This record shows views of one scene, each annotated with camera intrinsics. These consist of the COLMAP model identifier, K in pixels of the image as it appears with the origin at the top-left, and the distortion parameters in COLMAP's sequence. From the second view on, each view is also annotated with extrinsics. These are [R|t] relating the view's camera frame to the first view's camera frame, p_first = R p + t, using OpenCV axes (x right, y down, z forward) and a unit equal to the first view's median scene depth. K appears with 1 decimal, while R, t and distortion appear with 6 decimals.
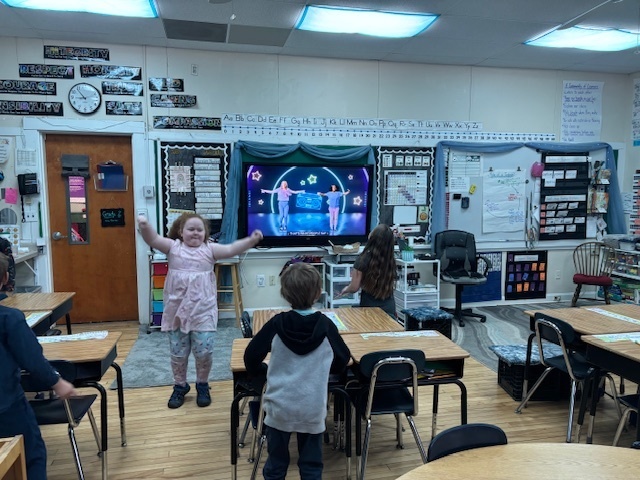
lens RADIAL K [[481.8, 0, 318.8], [0, 481.8, 239.3], [0, 0, 1]] dist [0.032155, -0.023673]
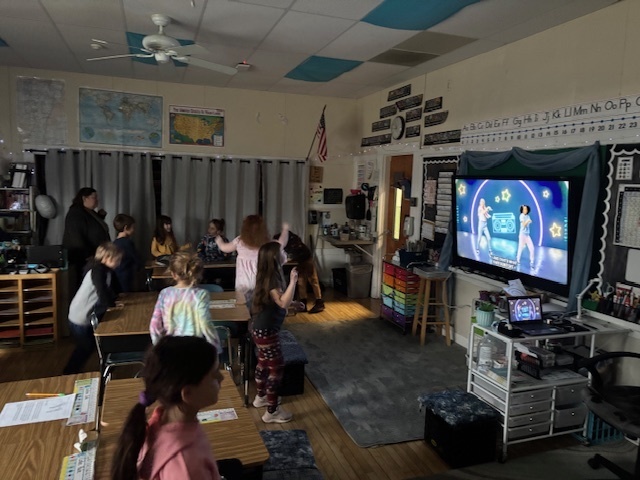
lens RADIAL K [[481.8, 0, 321.7], [0, 481.8, 239.7], [0, 0, 1]] dist [0.032155, -0.023673]
pose [[0.112554, 0.124952, -0.985758, 0.737100], [-0.117216, 0.986805, 0.111700, -0.109467], [0.986708, 0.102974, 0.125716, 0.627481]]
